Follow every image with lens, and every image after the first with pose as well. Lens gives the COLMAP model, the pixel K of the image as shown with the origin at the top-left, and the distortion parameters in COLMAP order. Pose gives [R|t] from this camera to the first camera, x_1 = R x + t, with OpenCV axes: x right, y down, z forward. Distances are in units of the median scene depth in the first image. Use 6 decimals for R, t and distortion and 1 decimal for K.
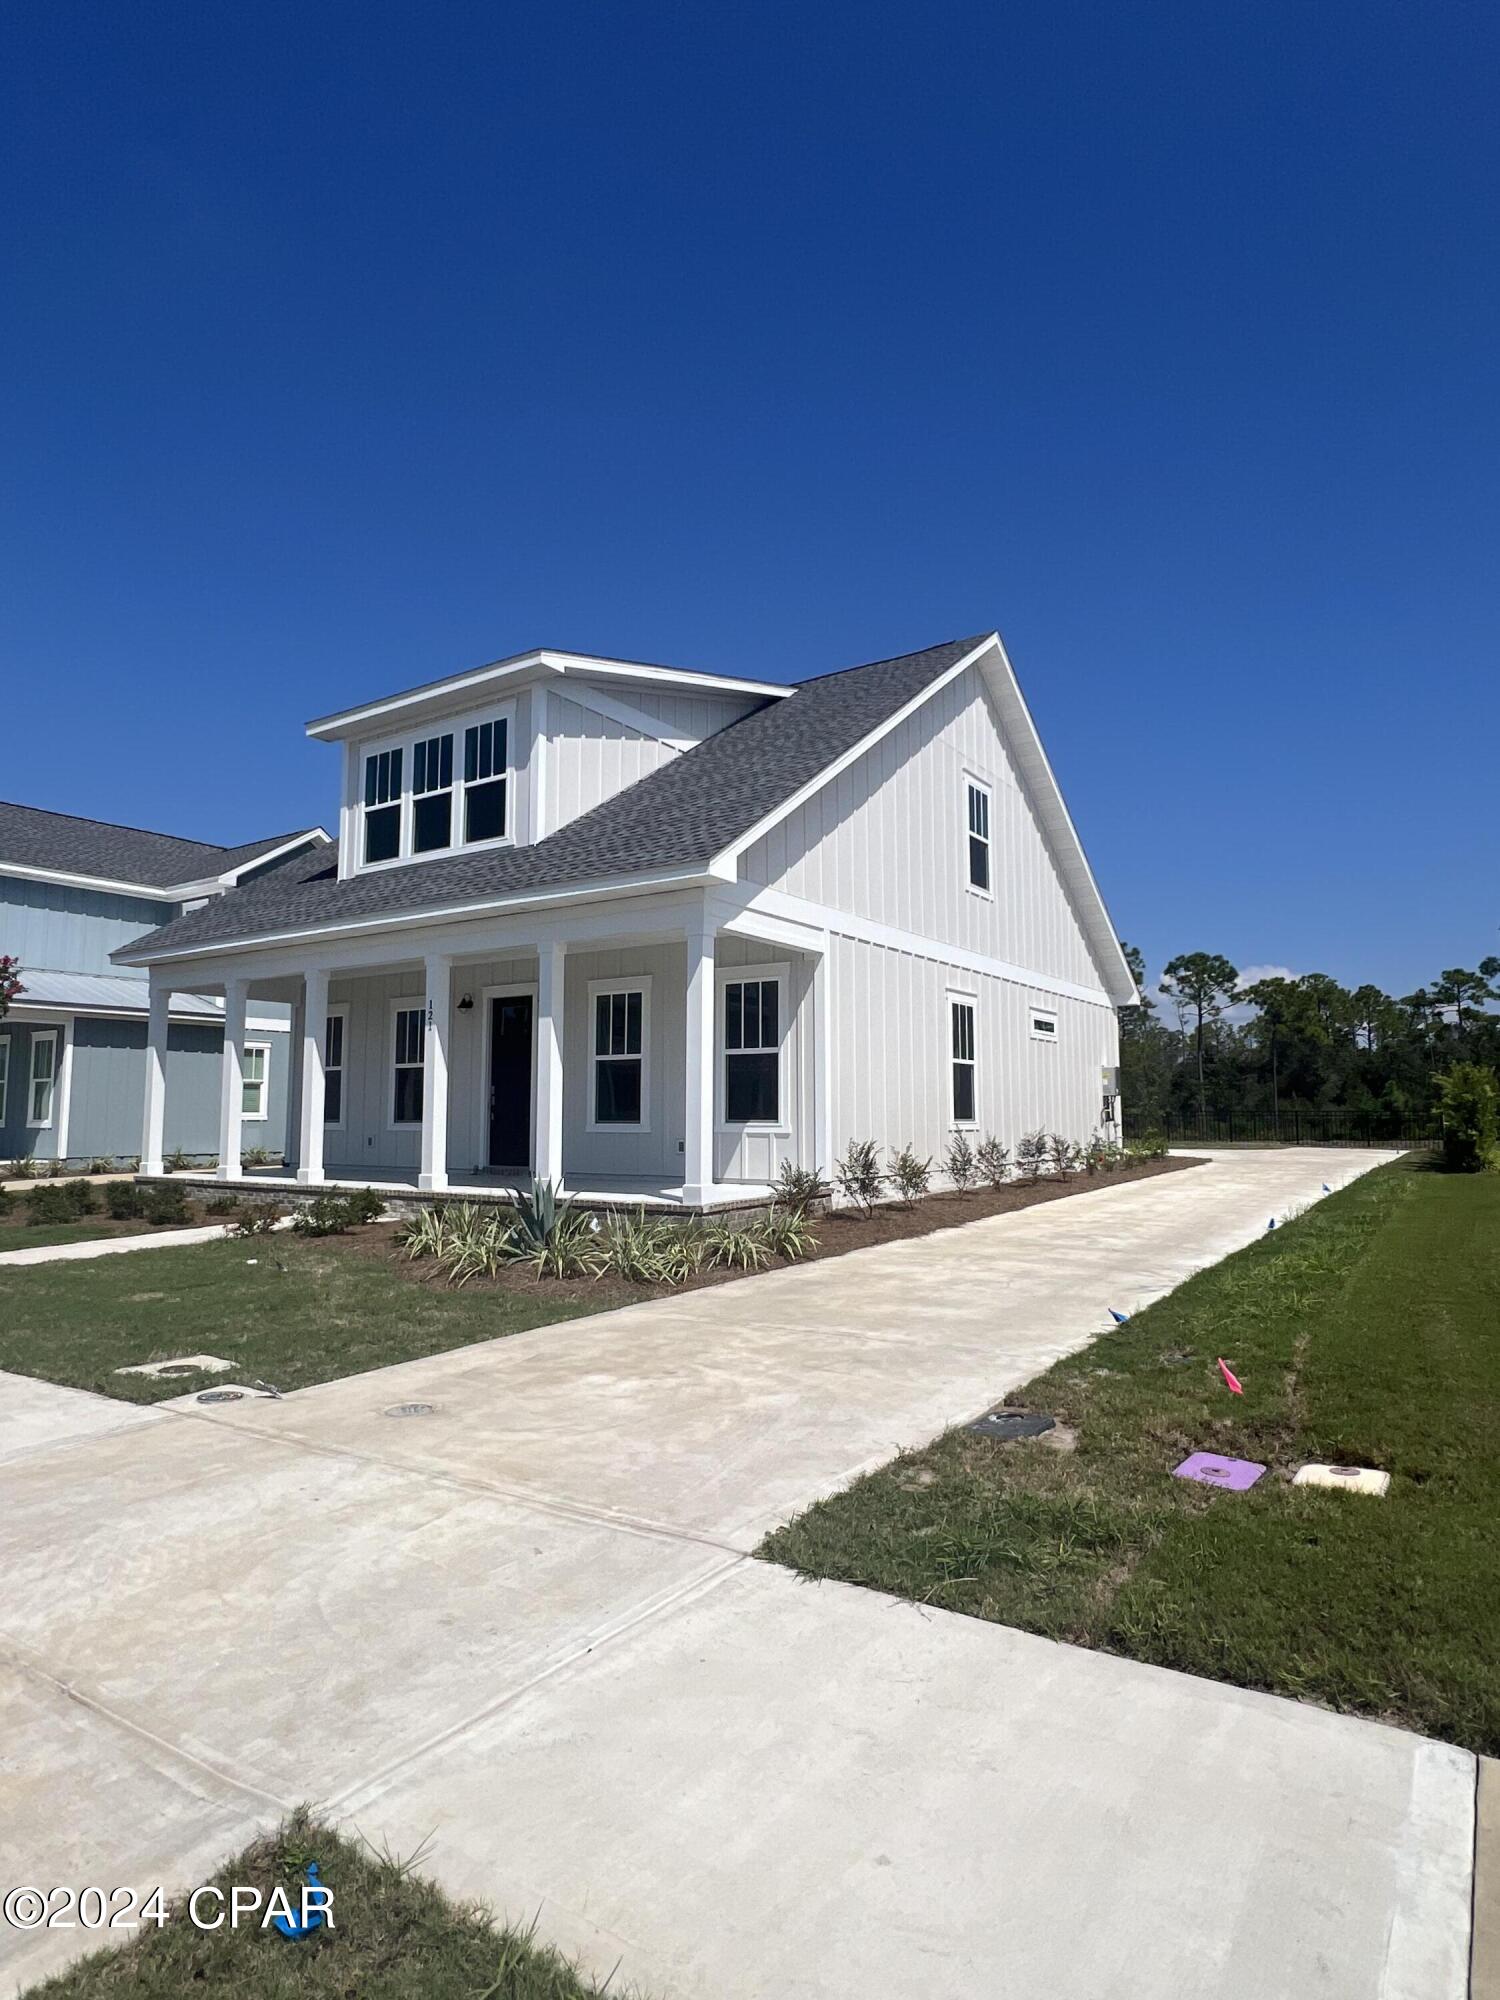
lens RADIAL K [[1119.8, 0, 747.7], [0, 1119.8, 1001.6], [0, 0, 1]] dist [0.006769, 0.000072]
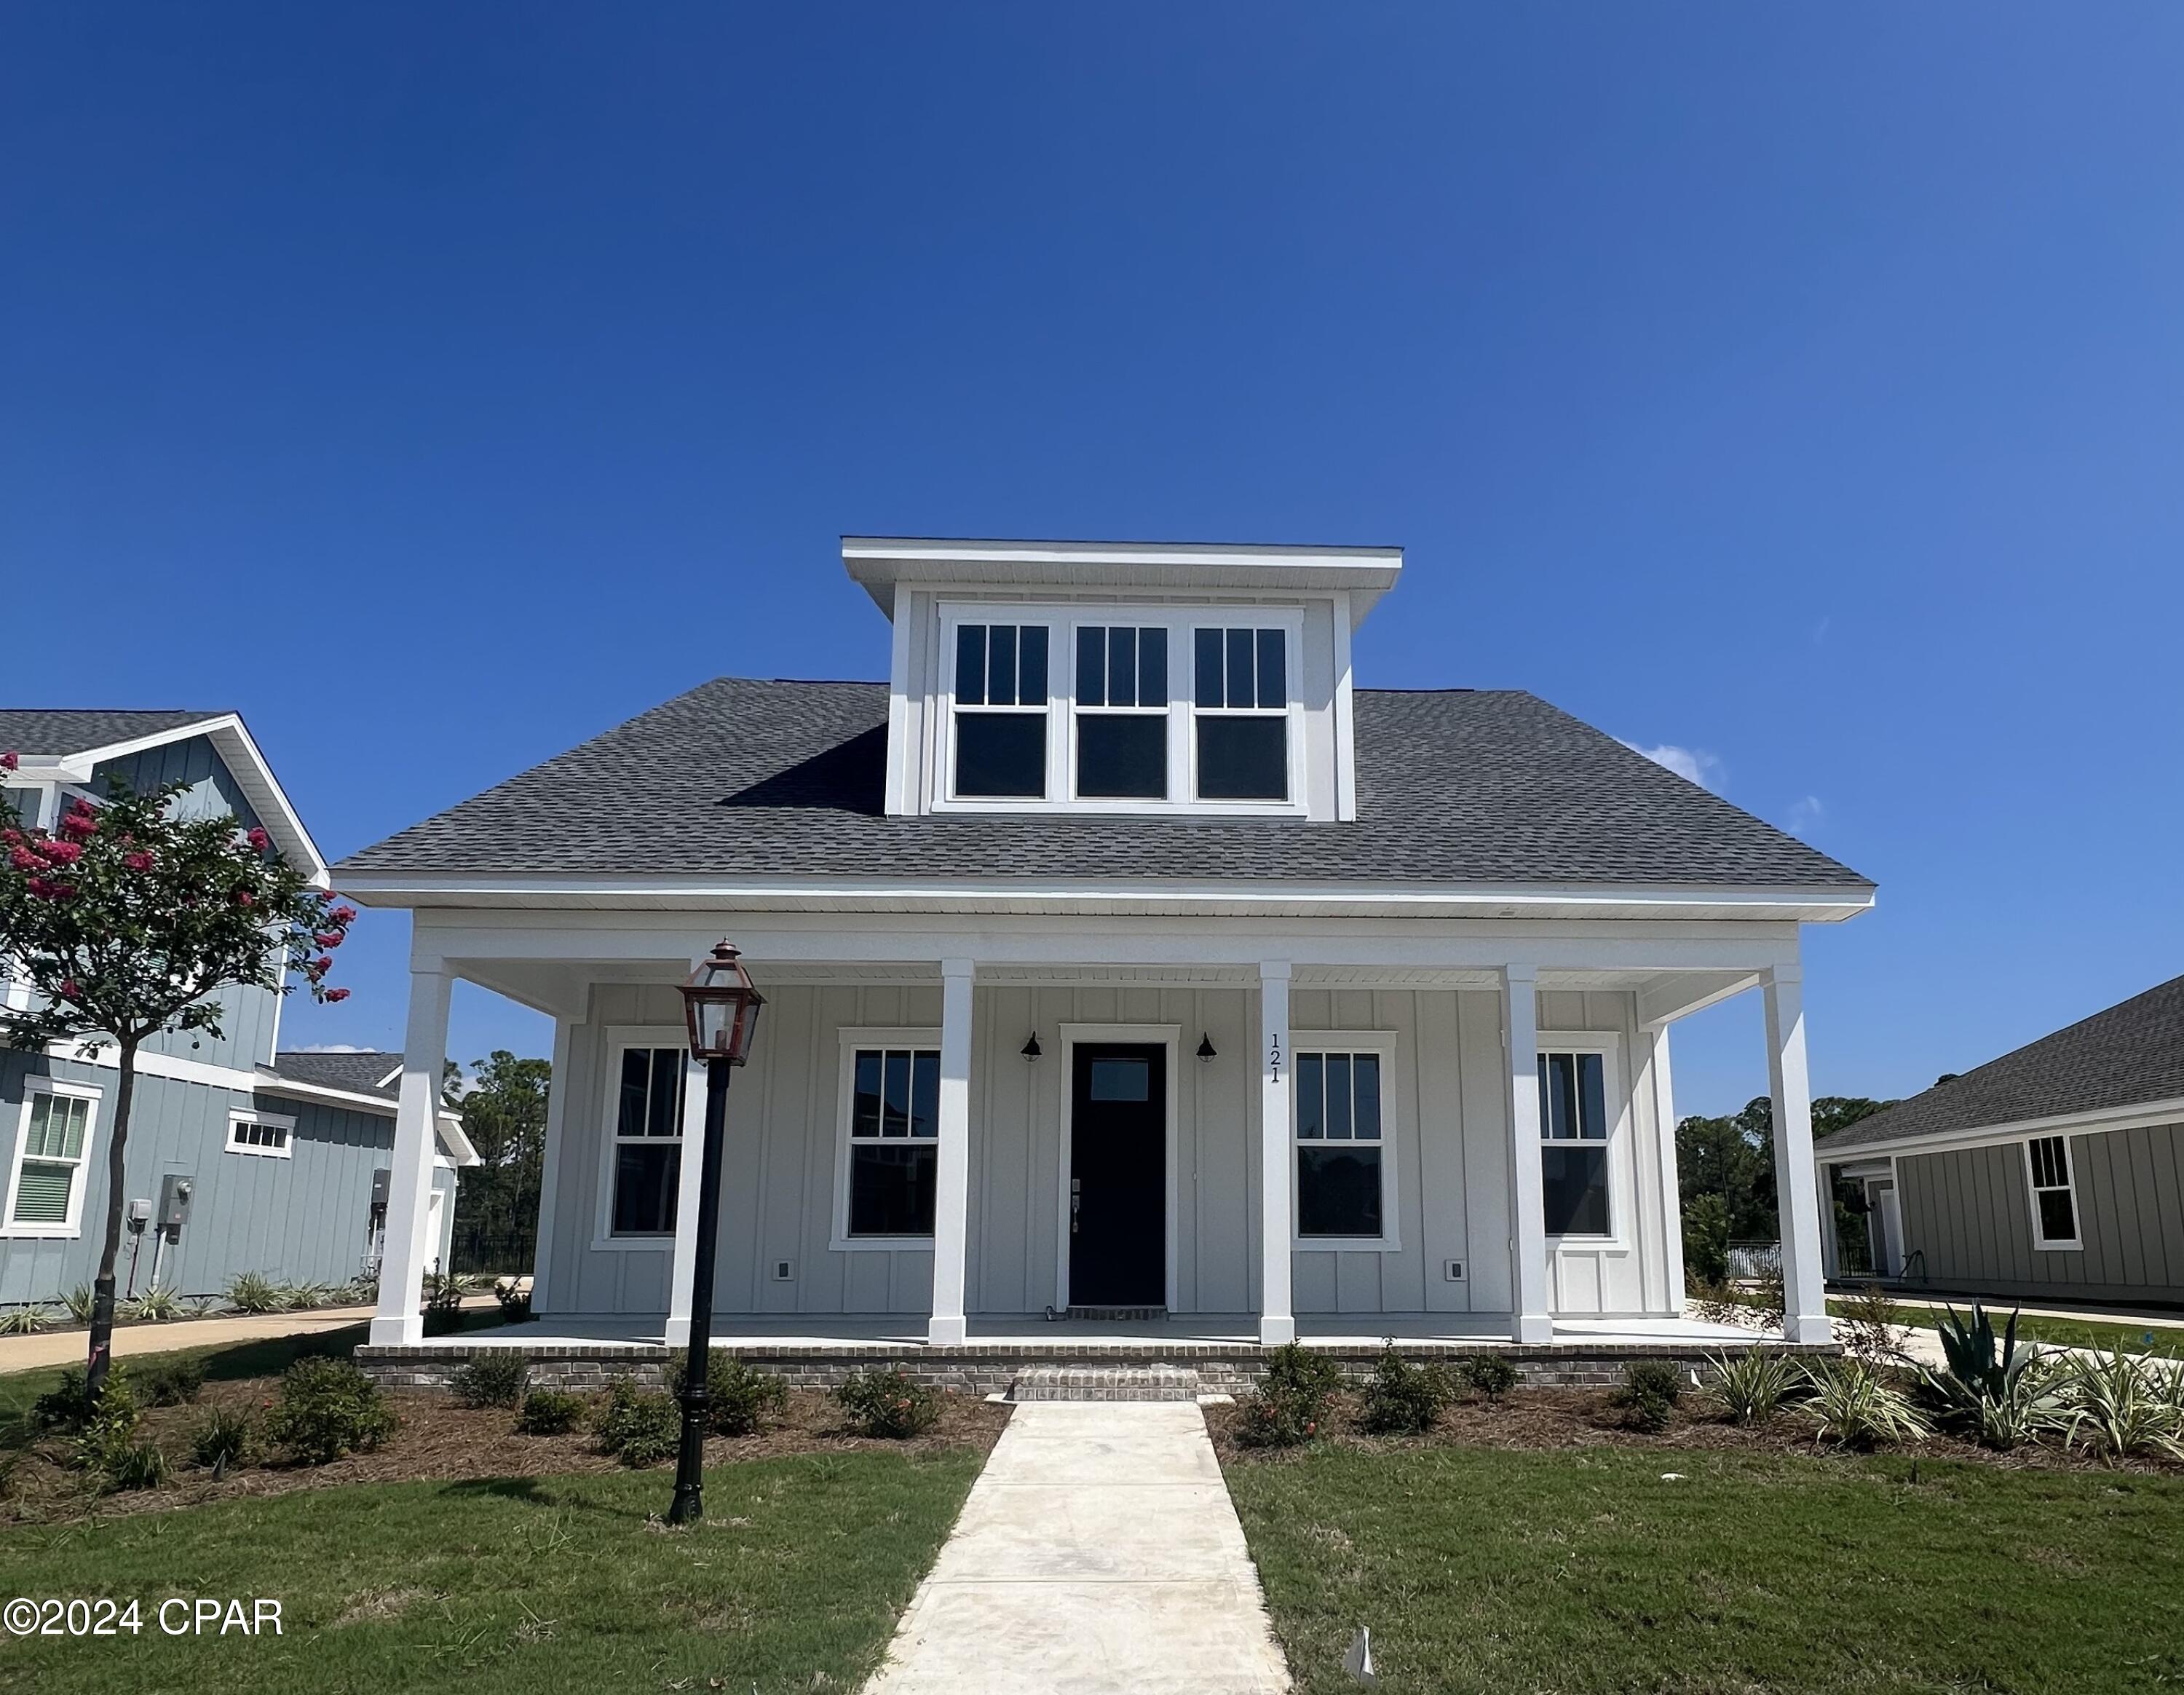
lens RADIAL K [[1246.0, 0, 1183.3], [0, 1246.0, 1016.5], [0, 0, 1]] dist [0.006973, 0.002020]
pose [[0.810140, 0.105669, 0.576634, -0.635565], [-0.061473, 0.993511, -0.095696, 0.050752], [-0.583004, 0.042080, 0.811379, 0.413056]]
